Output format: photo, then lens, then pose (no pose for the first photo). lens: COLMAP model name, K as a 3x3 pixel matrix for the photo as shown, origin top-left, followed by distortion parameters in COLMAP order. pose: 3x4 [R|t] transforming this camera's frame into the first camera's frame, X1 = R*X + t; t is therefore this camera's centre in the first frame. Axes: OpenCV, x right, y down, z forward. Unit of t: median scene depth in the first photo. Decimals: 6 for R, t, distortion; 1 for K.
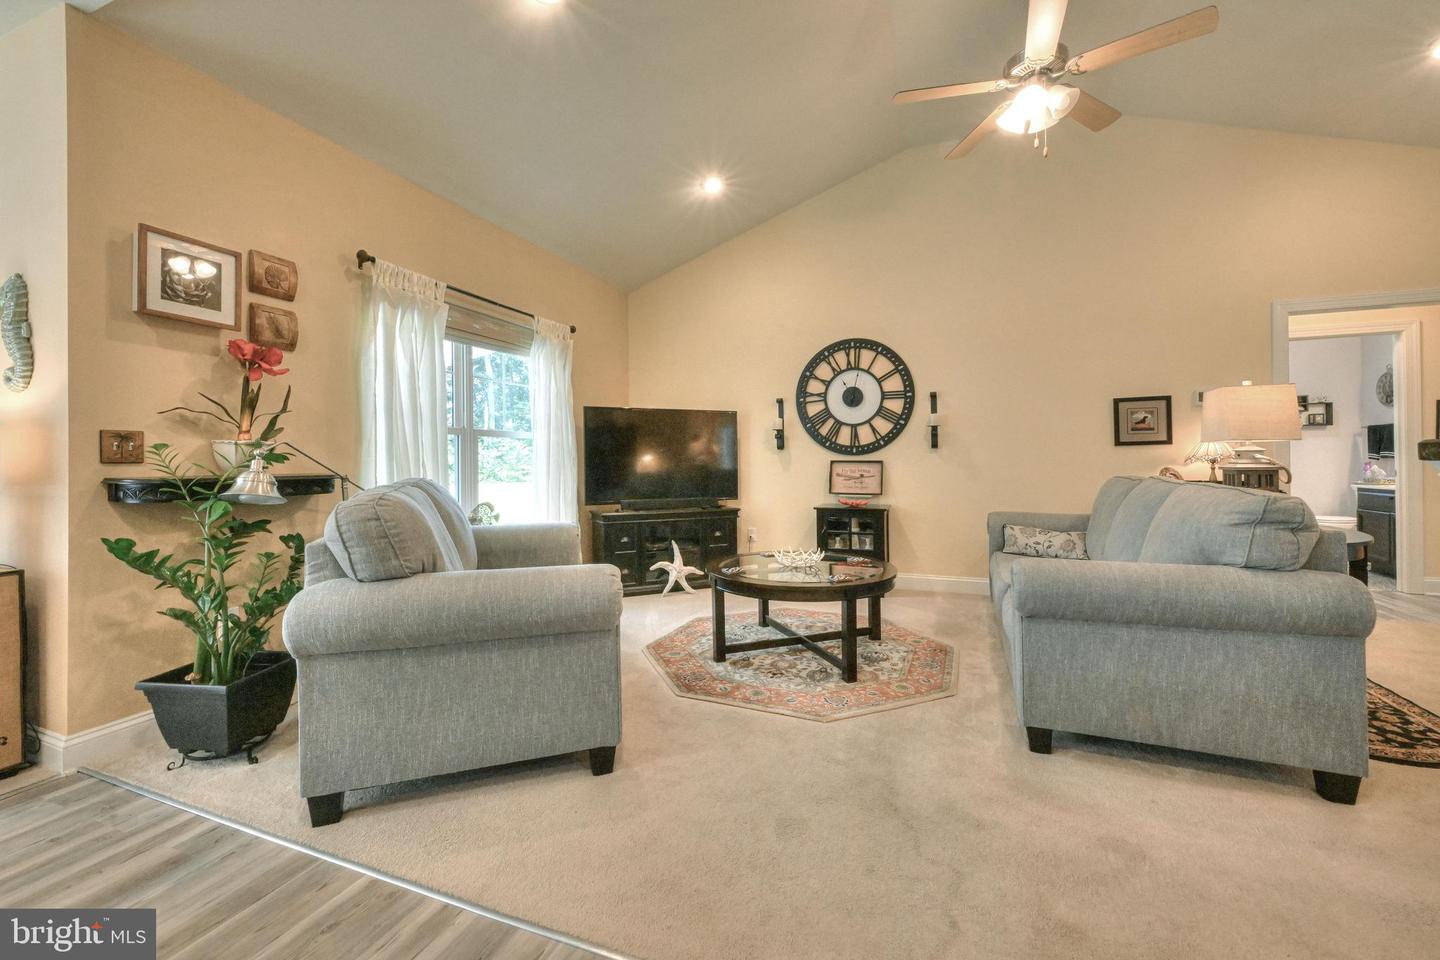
lens RADIAL K [[578.8, 0, 720.5], [0, 578.8, 449.8], [0, 0, 1]] dist [-0.000045, 0.000044]
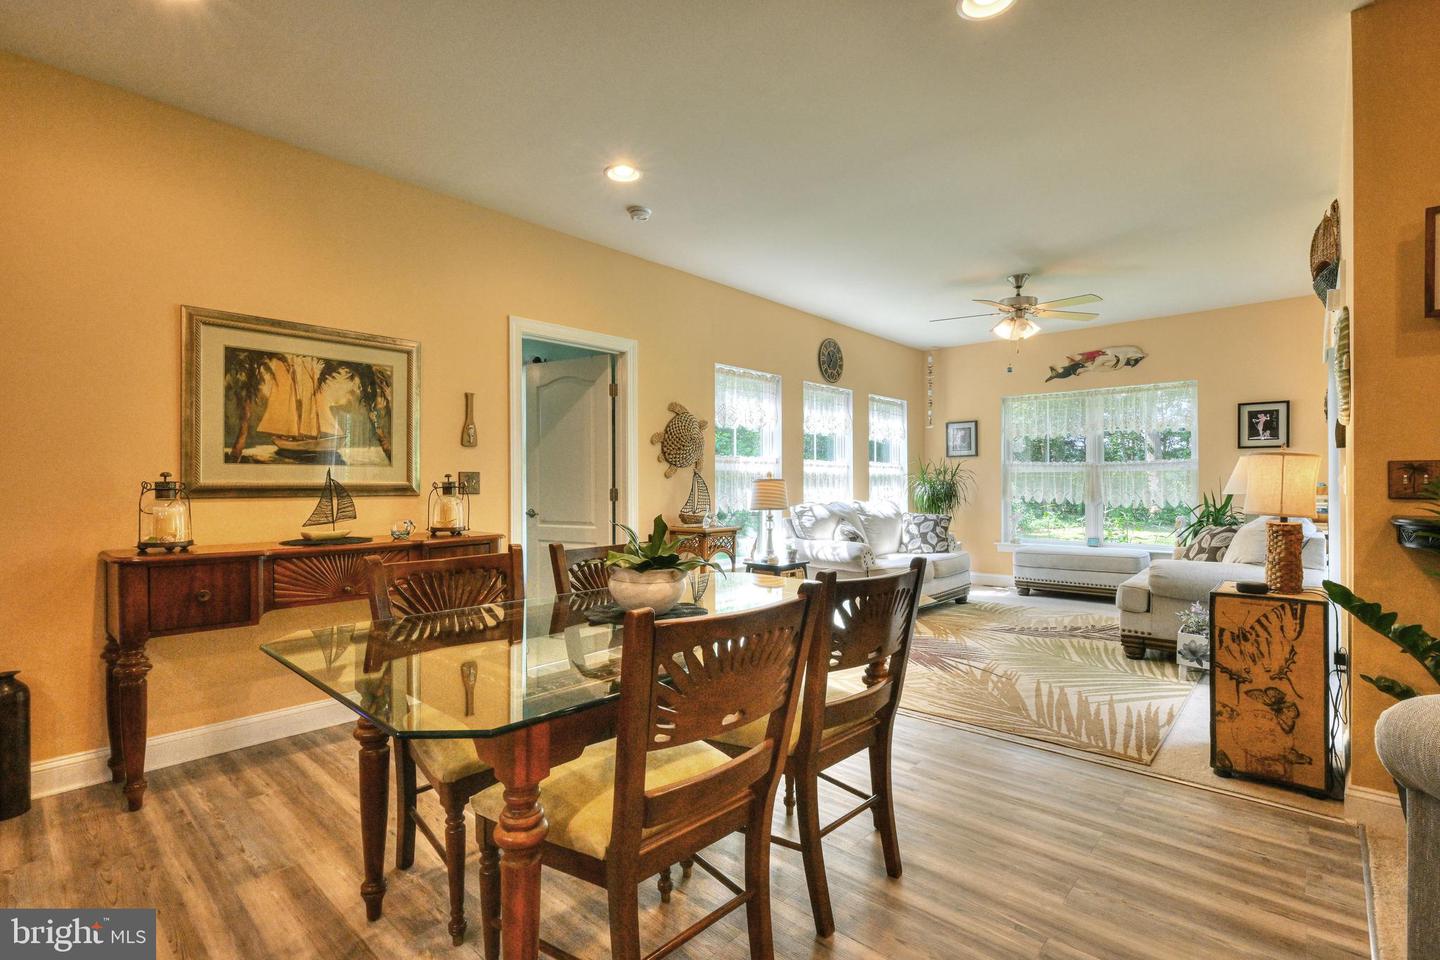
lens RADIAL K [[666.0, 0, 720.0], [0, 666.0, 480.0], [0, 0, 1]] dist [-0.000869, -0.000323]
pose [[-0.359328, 0.000741, -0.933211, 0.268292], [0.007726, 0.999968, -0.002181, -0.011395], [0.933179, -0.007994, -0.359322, 0.436905]]
